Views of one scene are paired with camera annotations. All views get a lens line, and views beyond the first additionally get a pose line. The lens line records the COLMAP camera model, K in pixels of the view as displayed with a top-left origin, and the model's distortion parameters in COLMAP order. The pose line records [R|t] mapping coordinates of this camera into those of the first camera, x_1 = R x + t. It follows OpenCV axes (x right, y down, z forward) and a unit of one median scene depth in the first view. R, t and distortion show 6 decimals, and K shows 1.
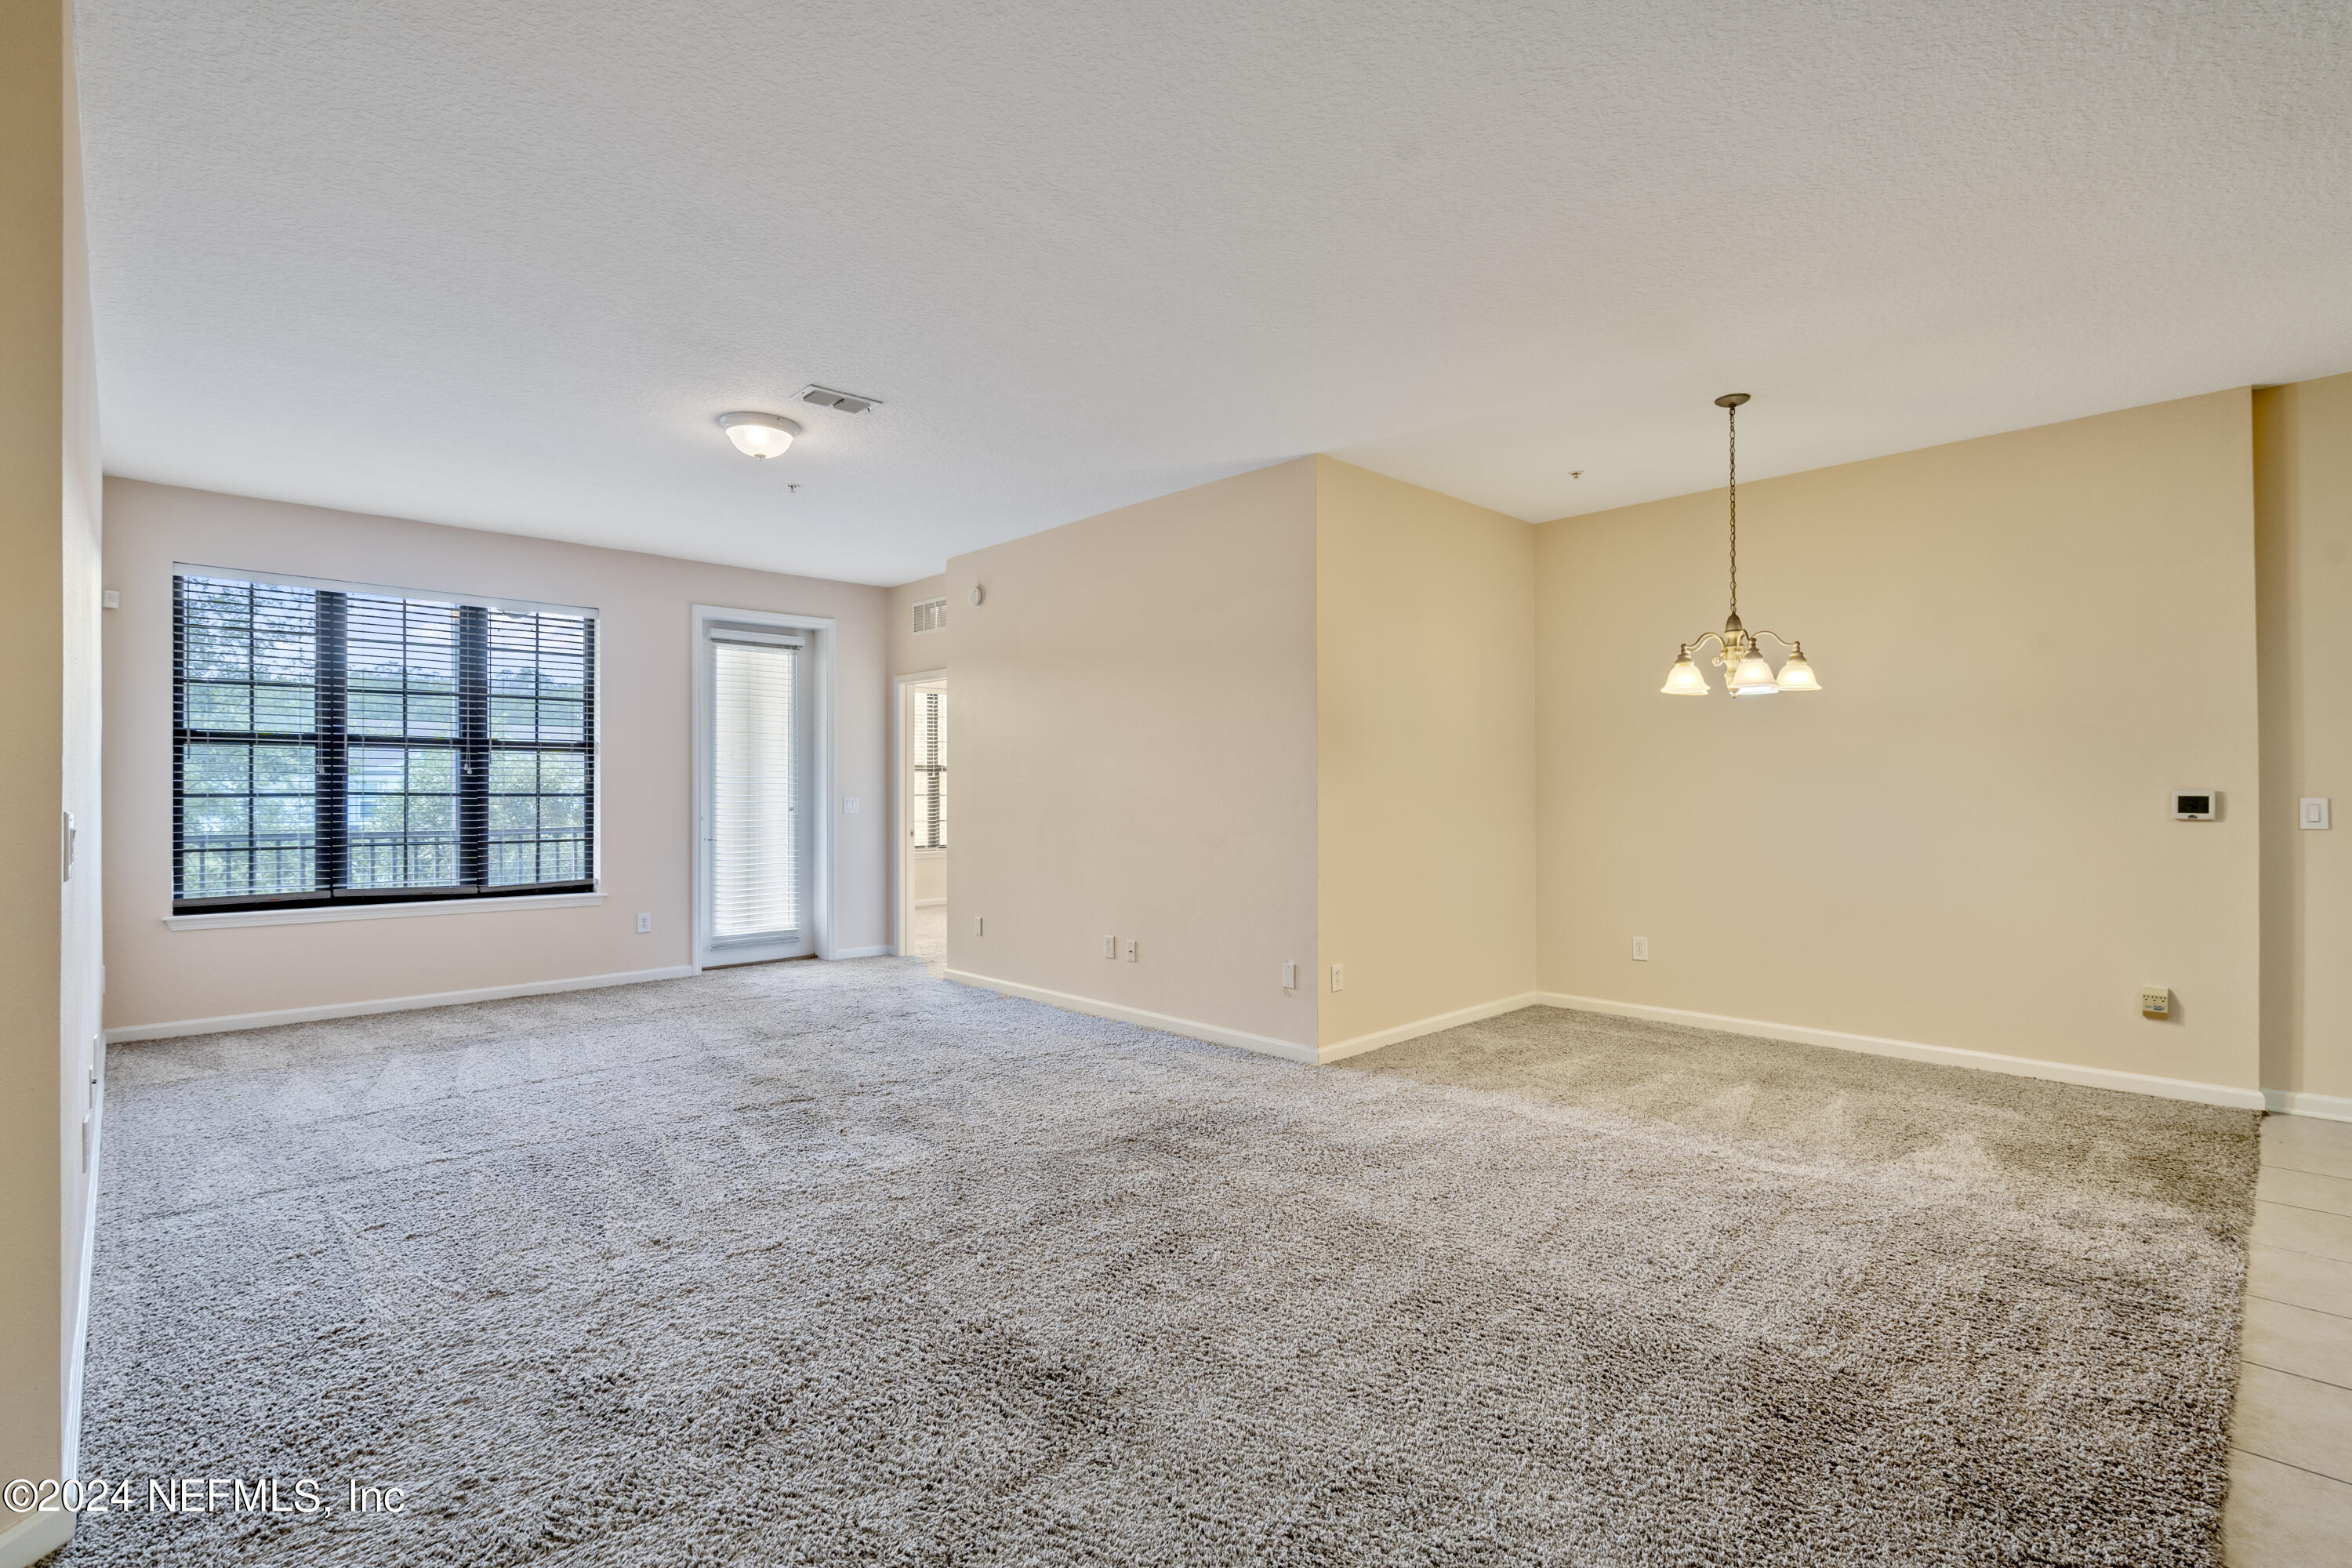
lens RADIAL K [[1089.1, 0, 1173.0], [0, 1089.1, 774.4], [0, 0, 1]] dist [0.000652, 0.000890]
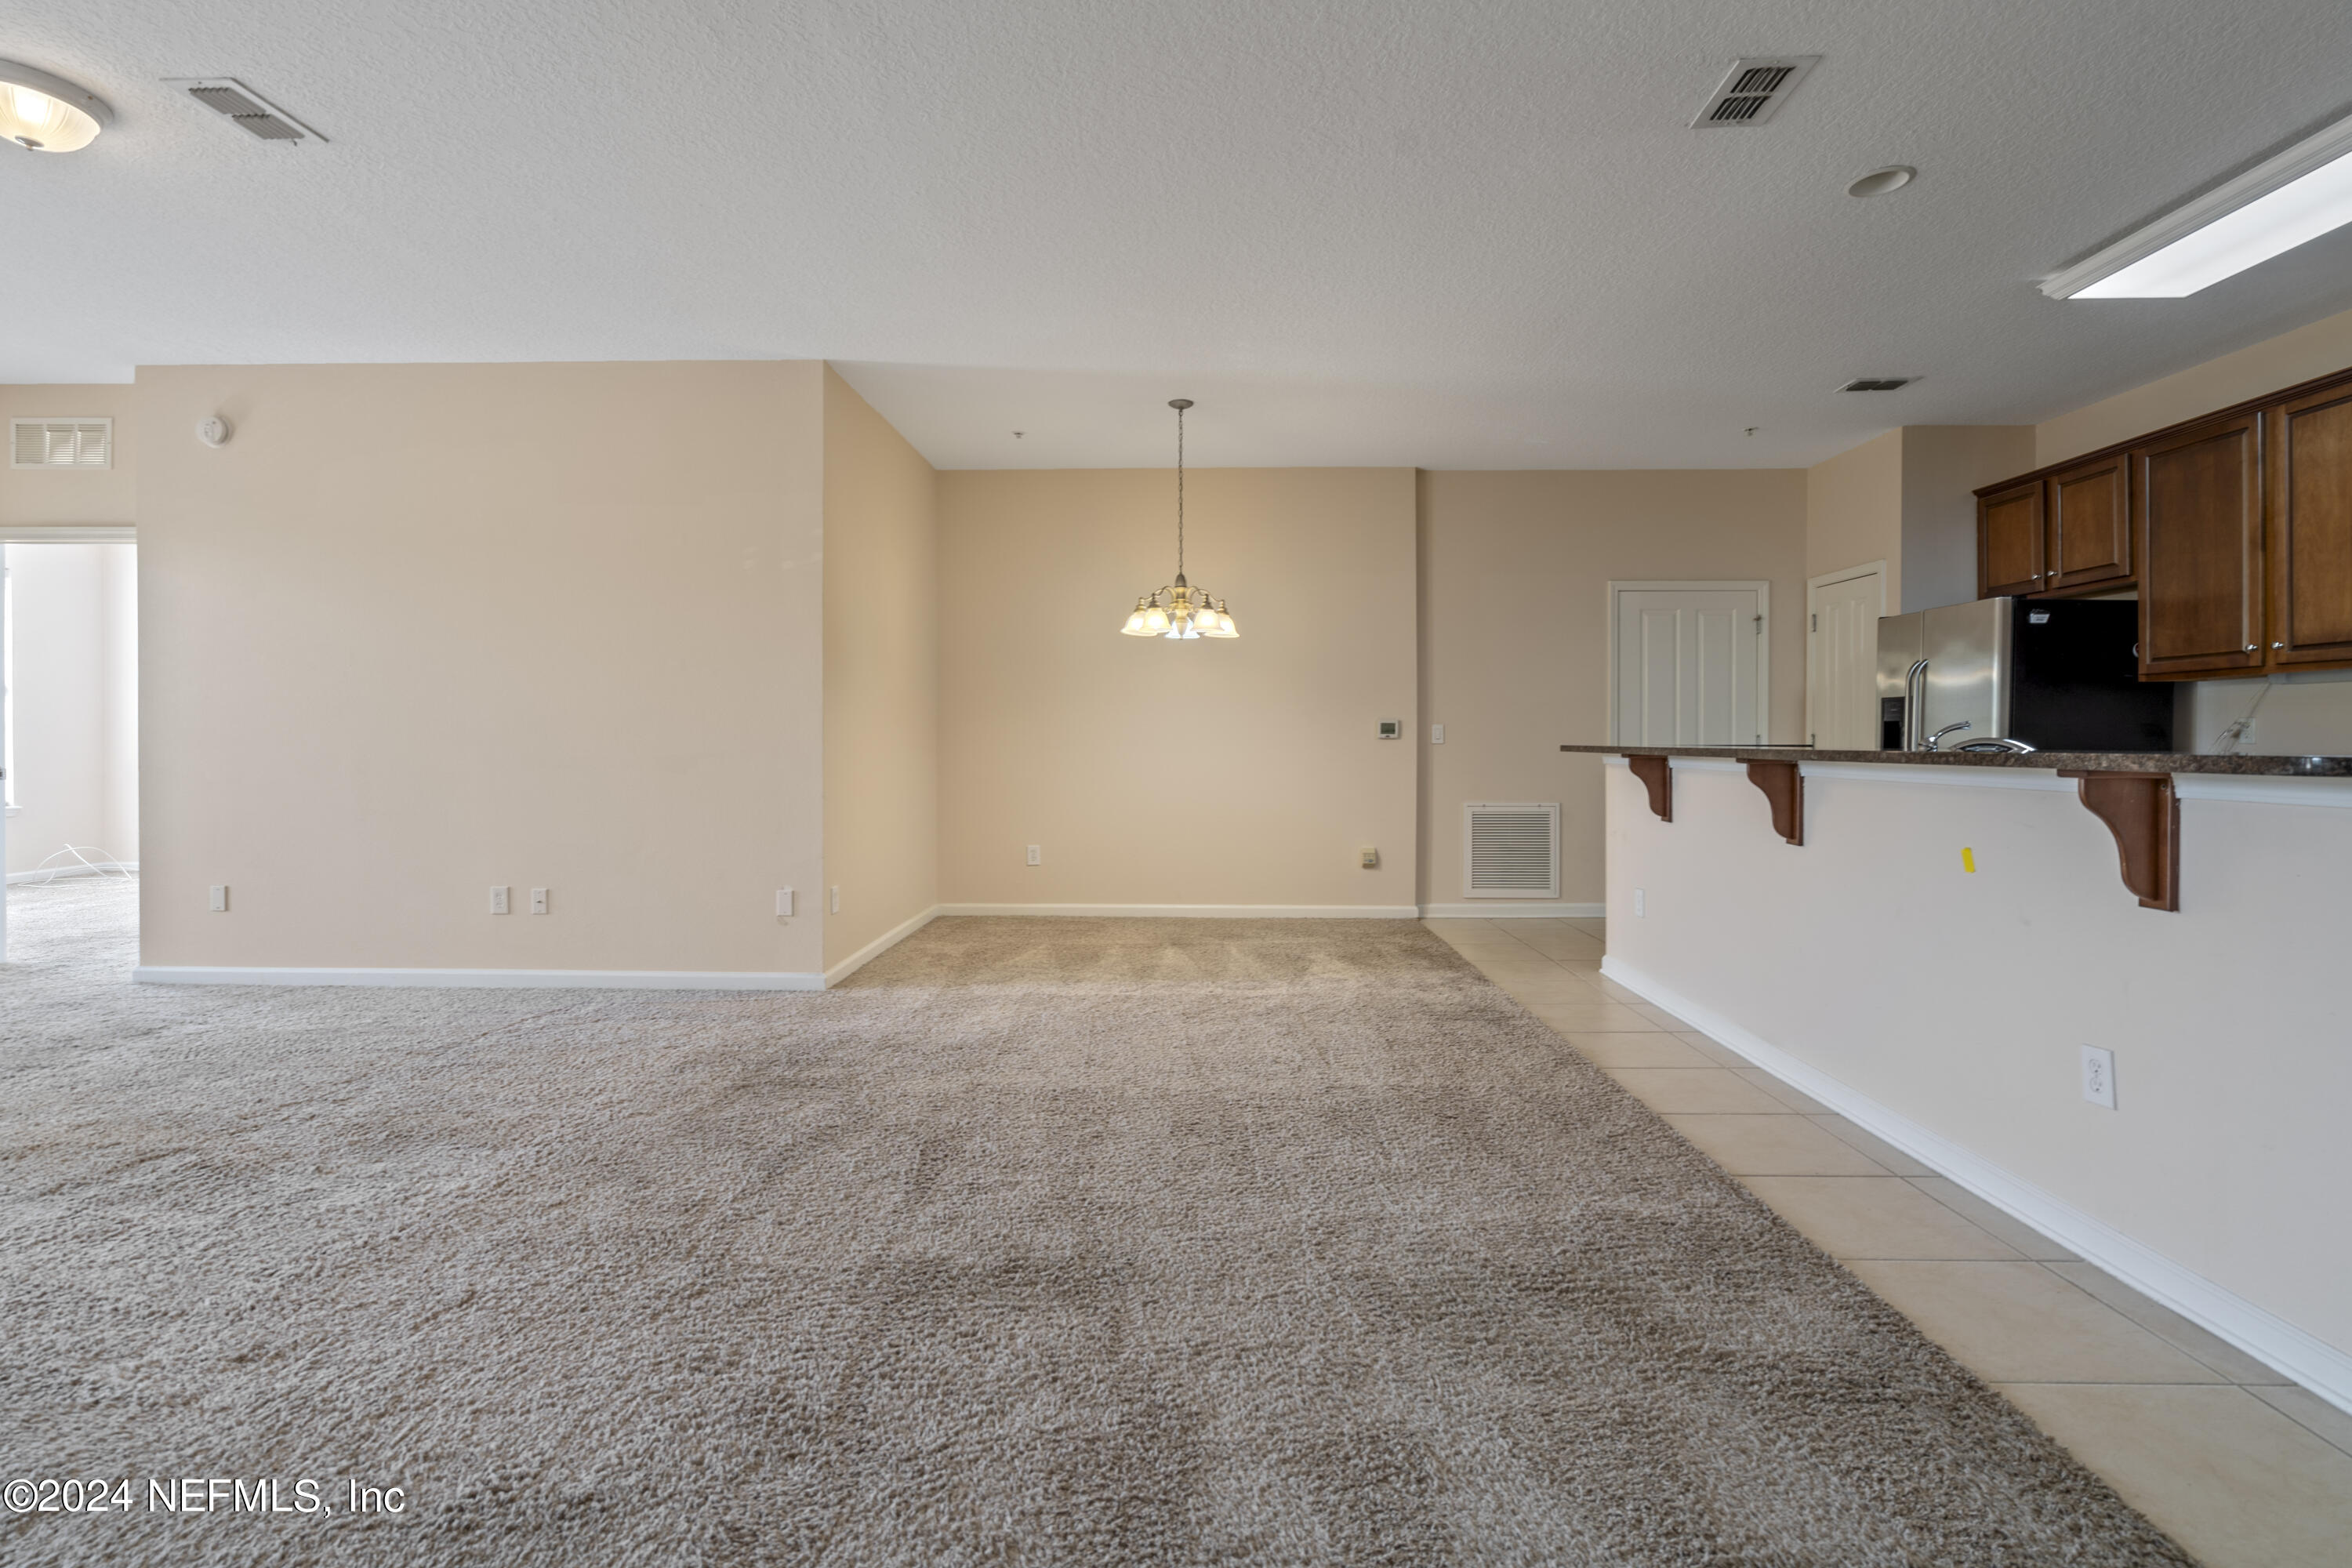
lens RADIAL K [[1076.7, 0, 1175.2], [0, 1076.7, 743.2], [0, 0, 1]] dist [-0.004046, 0.001158]
pose [[0.711756, 0.000353, 0.702427, -0.365365], [-0.014637, 0.999790, 0.014328, 0.031064], [-0.702274, -0.020480, 0.711612, 0.111512]]
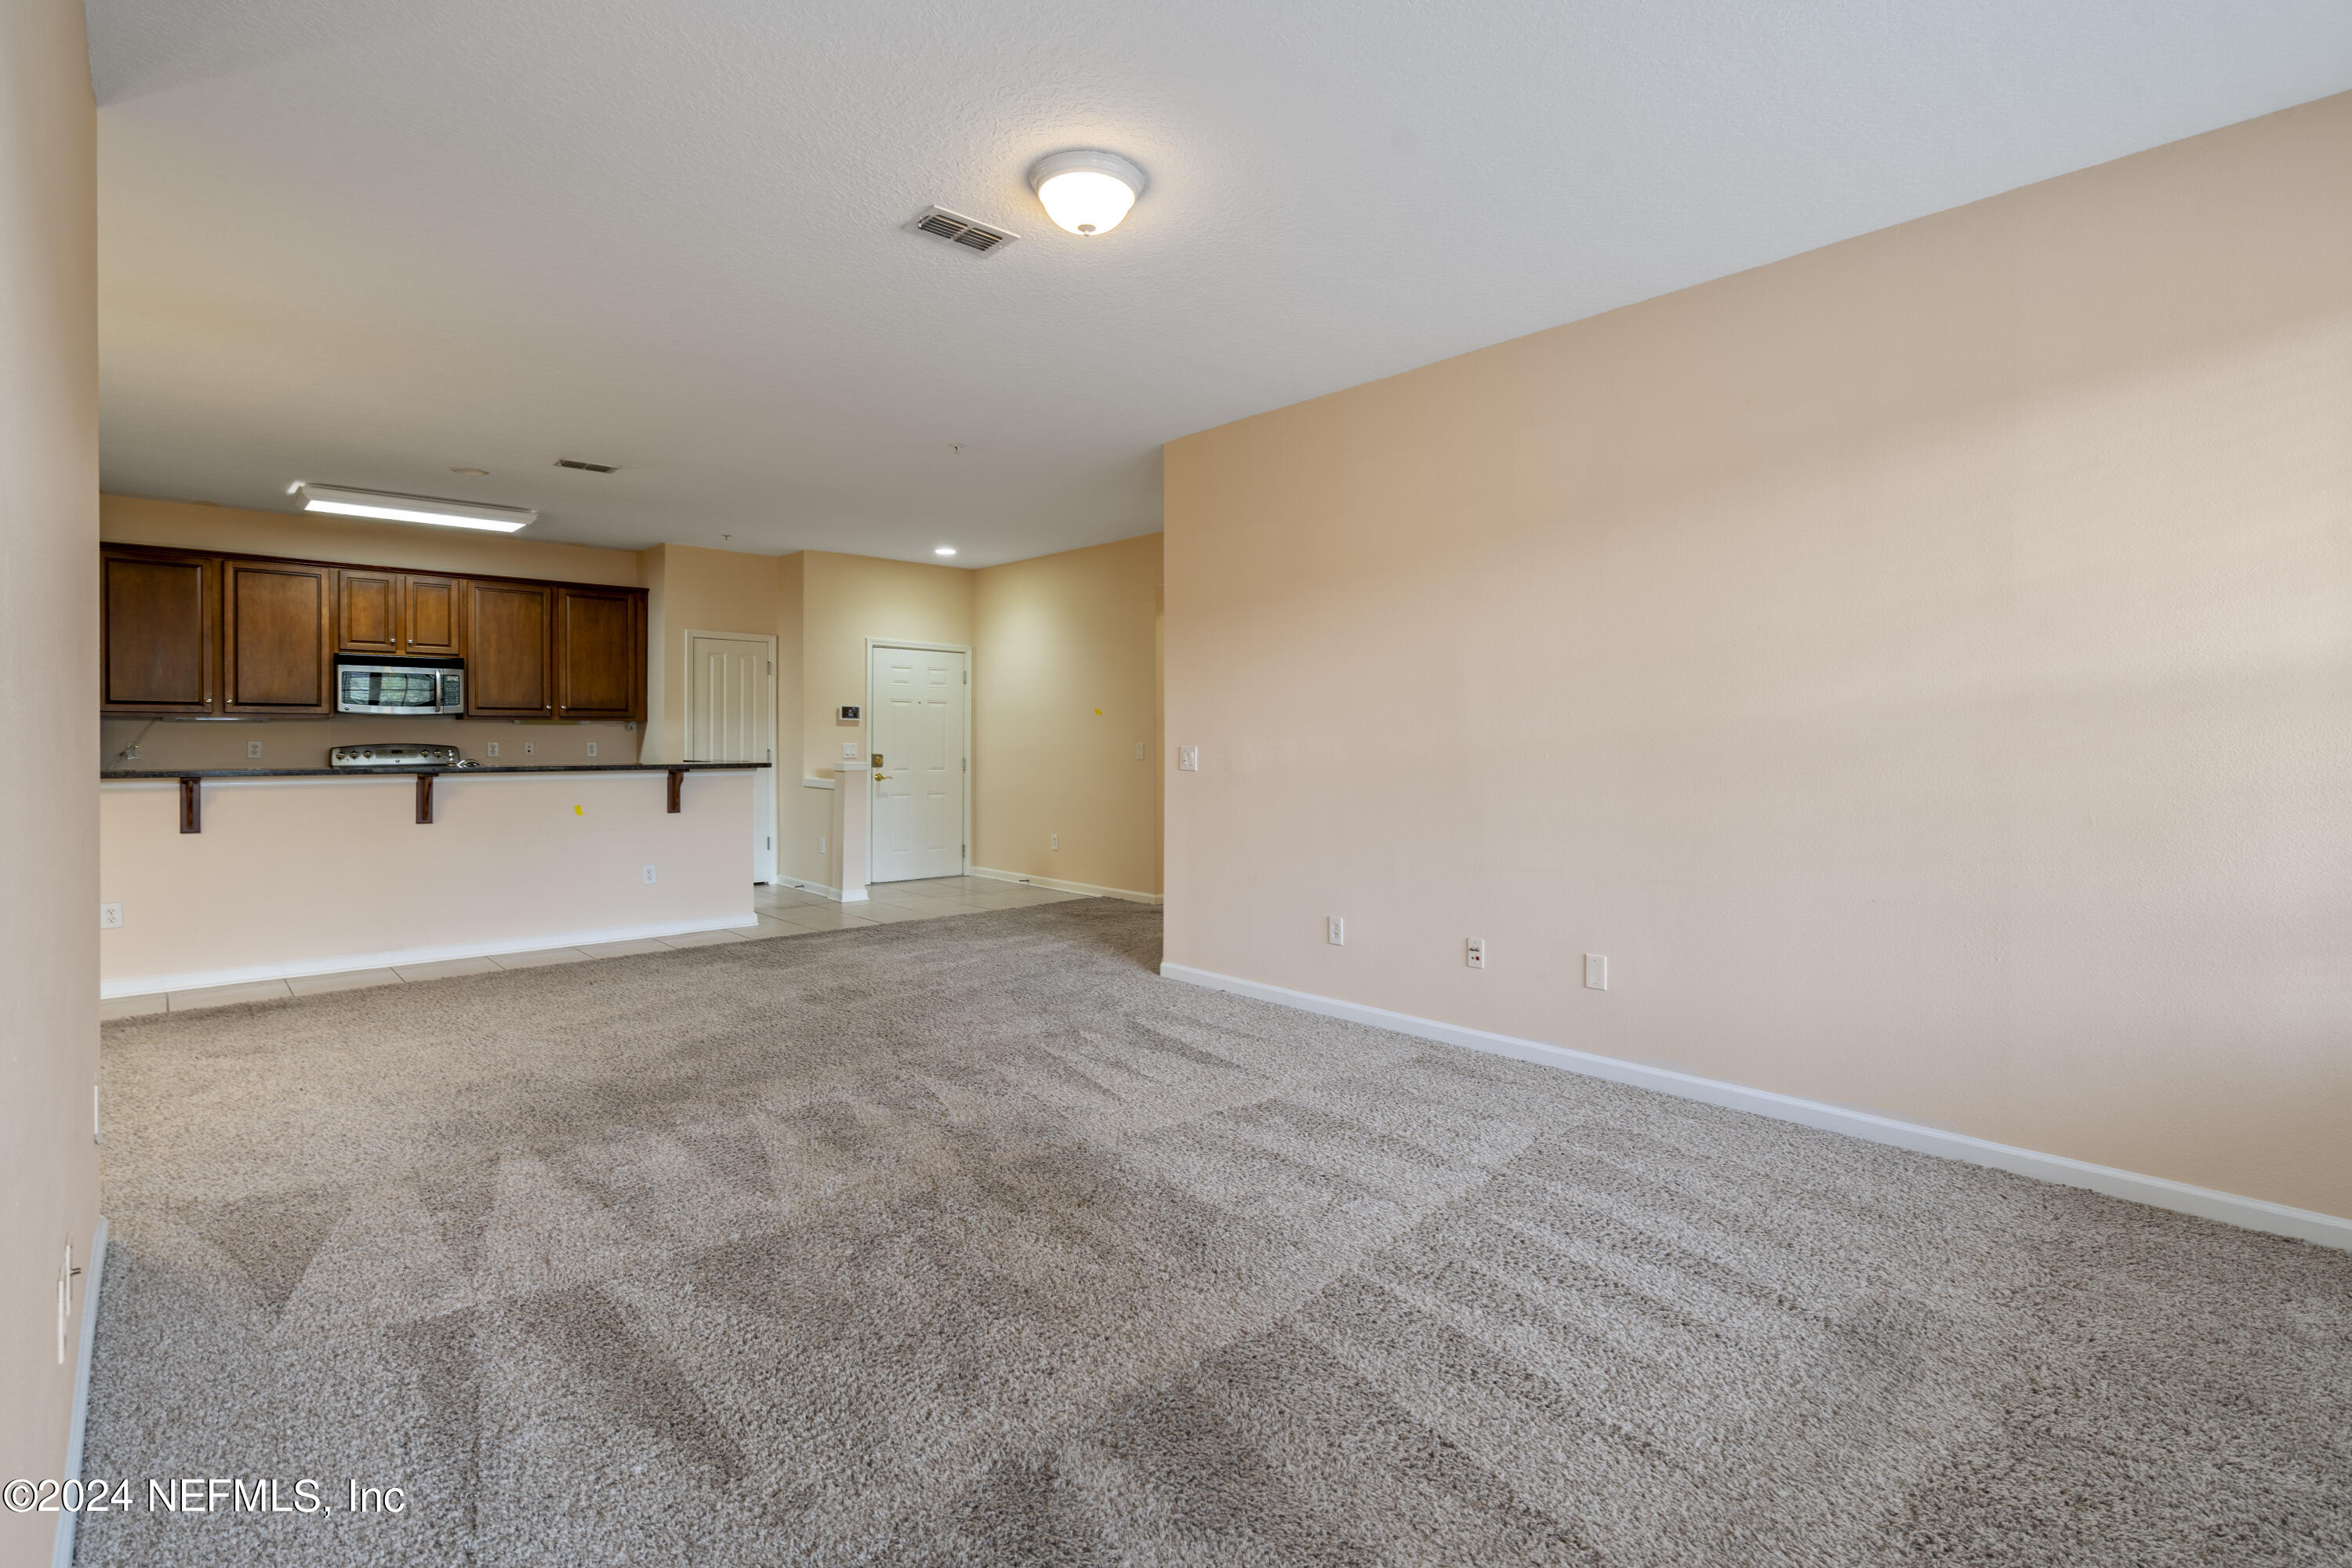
lens RADIAL K [[1109.7, 0, 1184.3], [0, 1109.7, 752.1], [0, 0, 1]] dist [-0.000347, 0.000654]
pose [[-0.999755, 0.000274, 0.022146, -0.481593], [0.000187, 0.999992, -0.003929, 0.026408], [-0.022146, -0.003924, -0.999747, 1.772719]]
